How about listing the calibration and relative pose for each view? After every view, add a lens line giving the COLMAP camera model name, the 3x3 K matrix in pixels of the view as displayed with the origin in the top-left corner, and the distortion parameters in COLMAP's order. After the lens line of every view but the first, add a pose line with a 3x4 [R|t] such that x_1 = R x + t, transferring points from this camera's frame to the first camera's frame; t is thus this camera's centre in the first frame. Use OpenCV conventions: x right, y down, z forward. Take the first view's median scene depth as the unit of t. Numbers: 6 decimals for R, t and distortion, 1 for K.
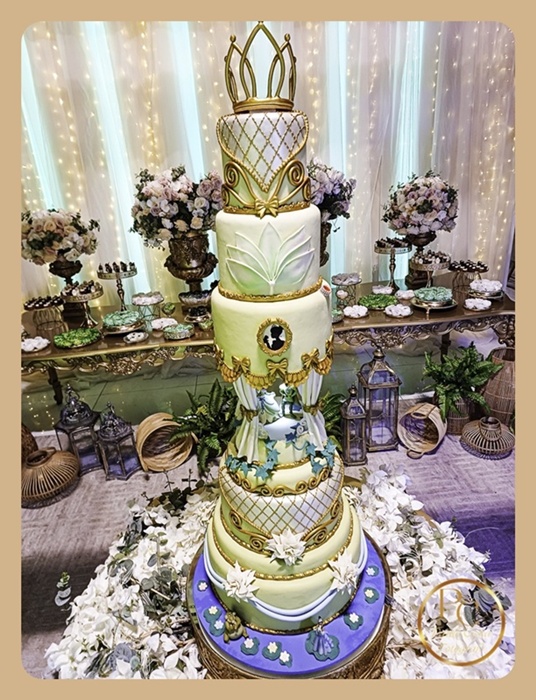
lens RADIAL K [[487.1, 0, 268.0], [0, 487.1, 350.0], [0, 0, 1]] dist [0.029712, -0.005990]
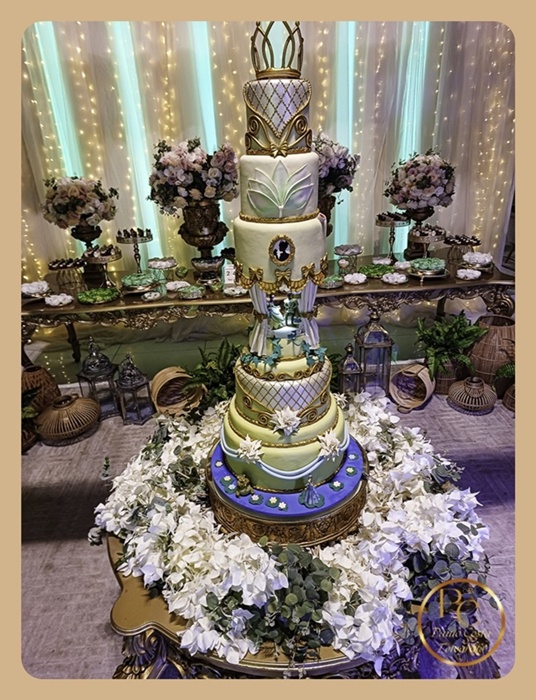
lens RADIAL K [[487.1, 0, 268.0], [0, 487.1, 350.0], [0, 0, 1]] dist [0.029712, -0.005990]
pose [[0.999619, 0.026784, -0.006650, -0.002023], [-0.026563, 0.999152, 0.031446, 0.051485], [0.007487, -0.031257, 0.999483, -0.088524]]
